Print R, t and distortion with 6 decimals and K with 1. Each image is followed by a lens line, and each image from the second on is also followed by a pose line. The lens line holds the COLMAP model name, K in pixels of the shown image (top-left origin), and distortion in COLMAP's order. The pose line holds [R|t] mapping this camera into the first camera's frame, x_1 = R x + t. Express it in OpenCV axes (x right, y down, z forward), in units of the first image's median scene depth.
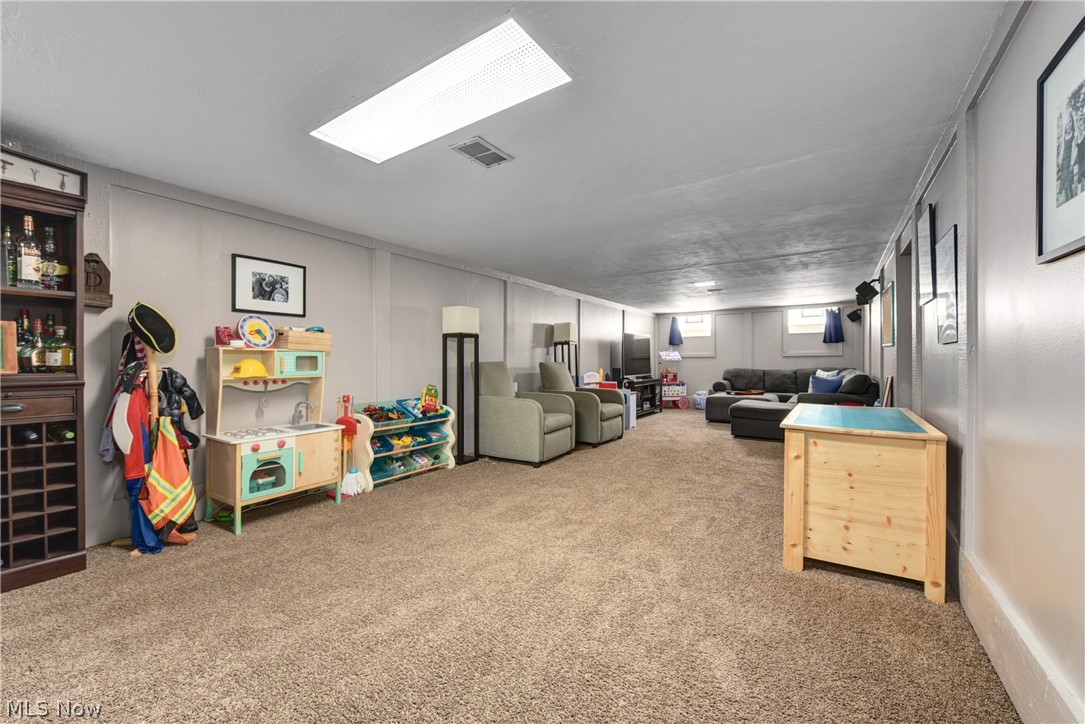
lens RADIAL K [[436.4, 0, 536.3], [0, 436.4, 369.6], [0, 0, 1]] dist [-0.009080, -0.000100]
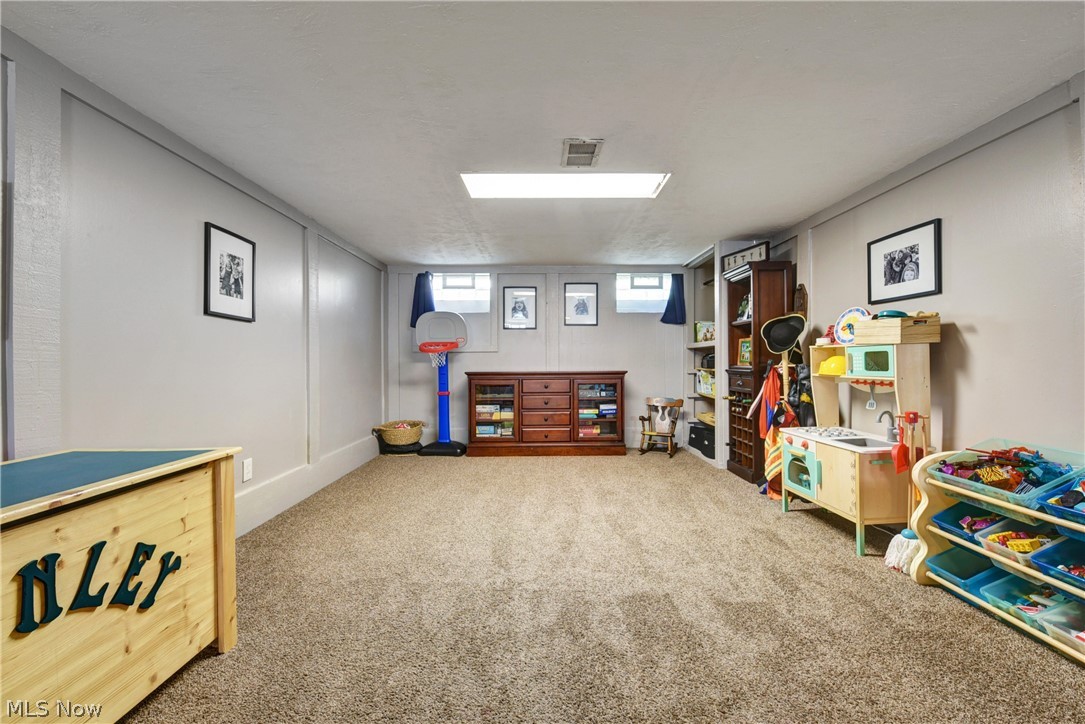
lens RADIAL K [[436.4, 0, 546.1], [0, 436.4, 366.3], [0, 0, 1]] dist [-0.009080, -0.000100]
pose [[-0.813782, 0.011187, -0.581062, 0.243665], [-0.006609, 0.999572, 0.028500, -0.014582], [0.581132, 0.027033, -0.813360, 0.810976]]
